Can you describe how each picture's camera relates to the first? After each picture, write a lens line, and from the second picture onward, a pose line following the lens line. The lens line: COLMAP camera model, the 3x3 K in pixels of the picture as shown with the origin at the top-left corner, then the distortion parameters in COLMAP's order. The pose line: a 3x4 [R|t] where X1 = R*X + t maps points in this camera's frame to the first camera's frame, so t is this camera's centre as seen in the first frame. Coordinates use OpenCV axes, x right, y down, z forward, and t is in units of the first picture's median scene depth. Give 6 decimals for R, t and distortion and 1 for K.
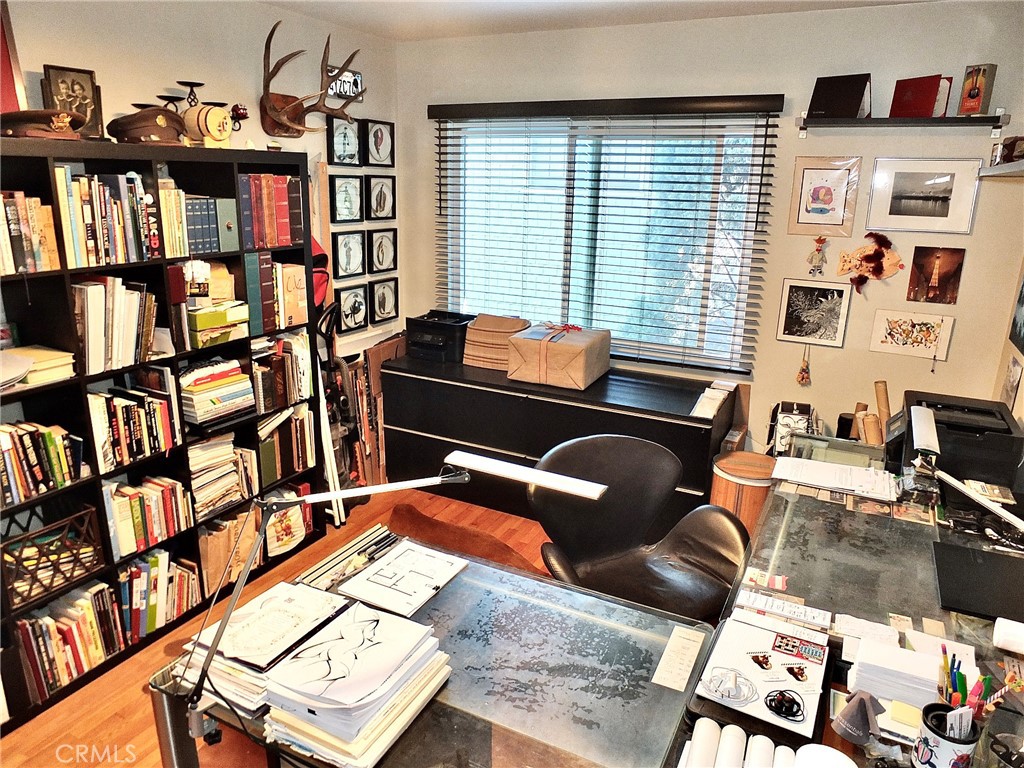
lens RADIAL K [[695.6, 0, 511.1], [0, 695.6, 387.8], [0, 0, 1]] dist [-0.037720, 0.016464]
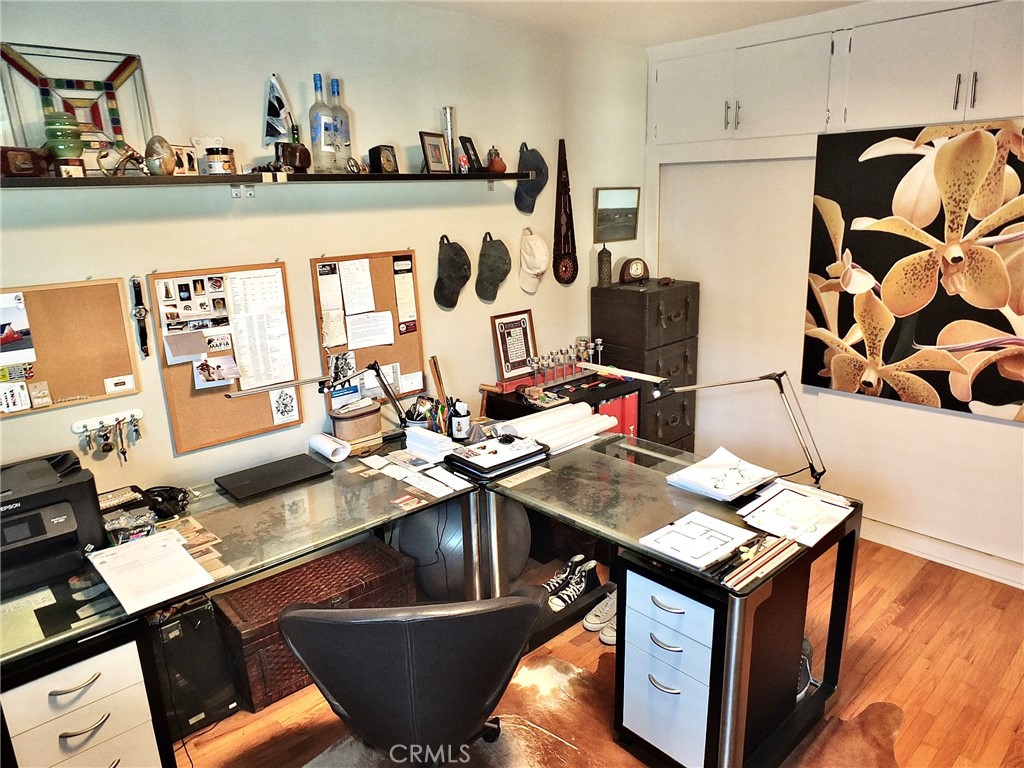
lens RADIAL K [[695.6, 0, 511.6], [0, 695.6, 385.6], [0, 0, 1]] dist [-0.037720, 0.016464]
pose [[-0.937095, -0.083051, 0.339051, -0.133180], [0.112675, 0.847332, 0.518973, -0.323813], [-0.330390, 0.524529, -0.784673, 1.083708]]
